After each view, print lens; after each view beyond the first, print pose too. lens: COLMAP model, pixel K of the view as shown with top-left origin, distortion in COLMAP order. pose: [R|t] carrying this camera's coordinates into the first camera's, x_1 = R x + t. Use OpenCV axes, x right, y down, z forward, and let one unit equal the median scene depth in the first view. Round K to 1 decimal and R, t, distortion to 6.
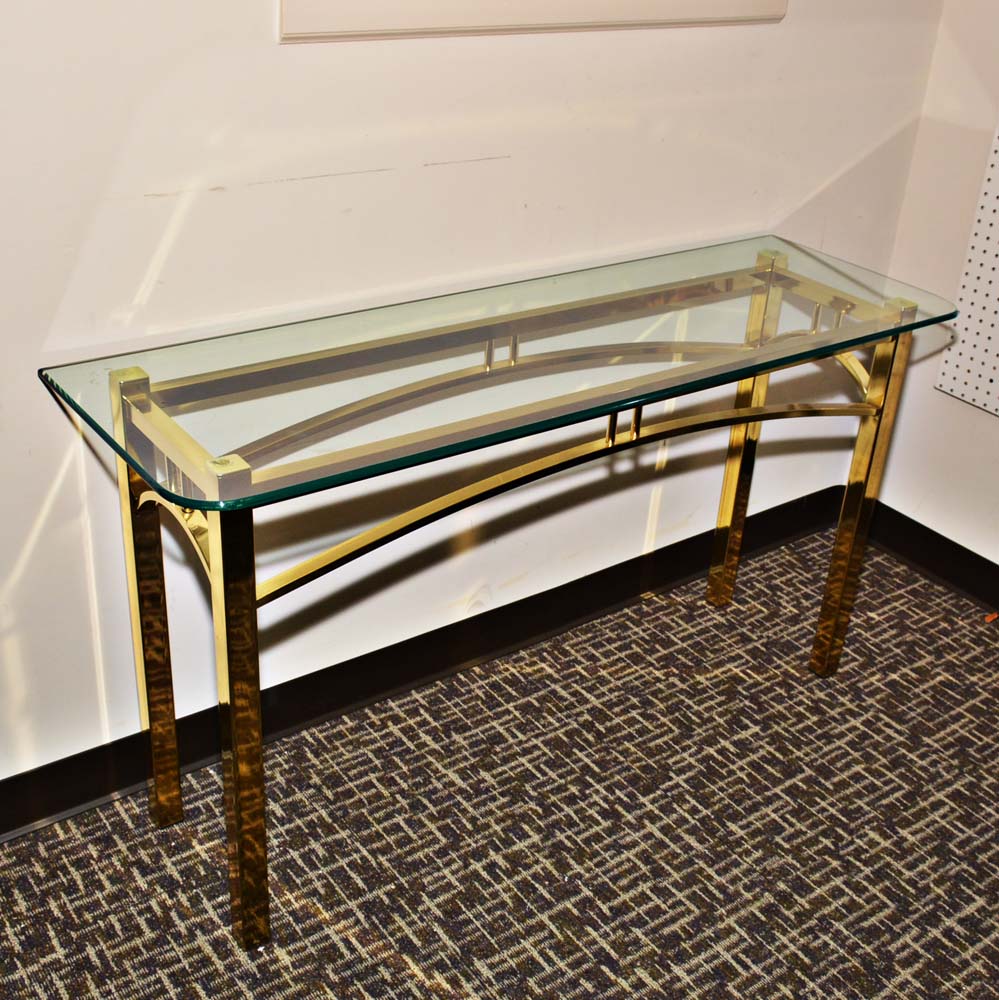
lens RADIAL K [[1301.3, 0, 503.1], [0, 1301.3, 497.8], [0, 0, 1]] dist [0.012261, 0.000000]
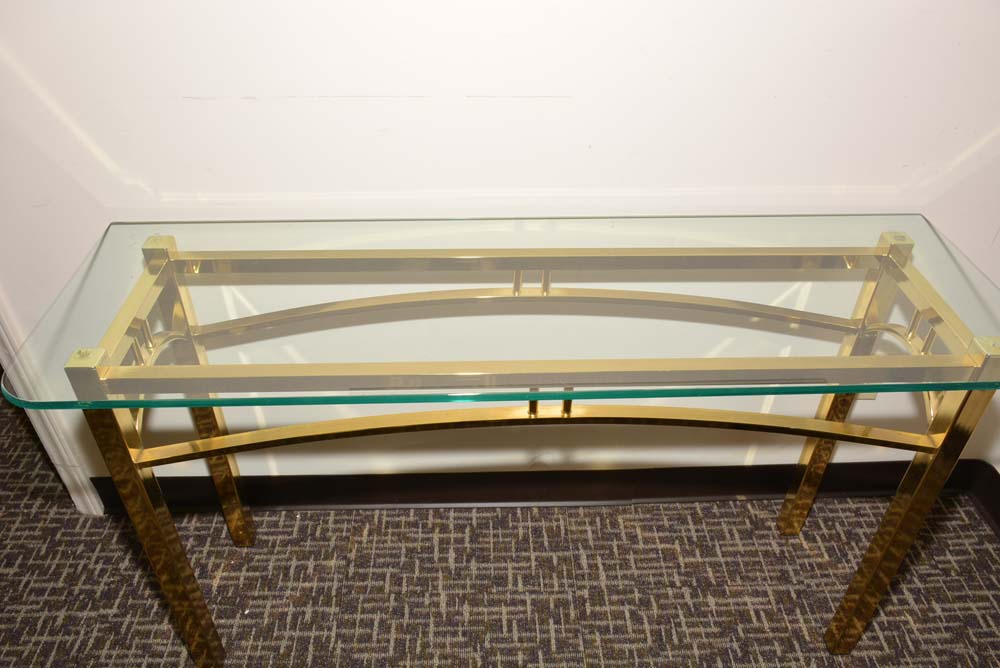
lens RADIAL K [[746.2, 0, 496.3], [0, 746.2, 344.6], [0, 0, 1]] dist [-0.013515, -0.000659]
pose [[0.822696, 0.309068, -0.477124, 0.285729], [-0.232729, 0.948852, 0.213349, -0.190714], [0.518659, -0.064480, 0.852546, 0.469176]]
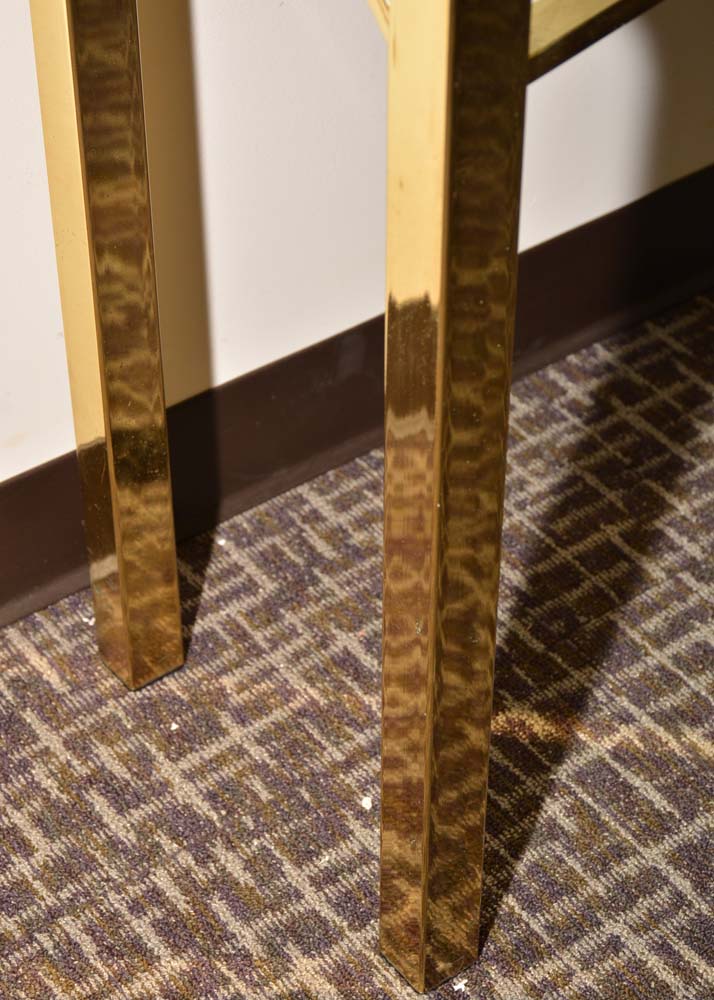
lens RADIAL K [[2255.3, 0, 355.1], [0, 2255.3, 497.4], [0, 0, 1]] dist [0.011088, 0.000000]
pose [[0.998435, -0.052598, -0.019015, -0.176915], [0.055475, 0.974574, 0.217091, 0.048477], [0.007113, -0.217807, 0.975966, 0.331930]]
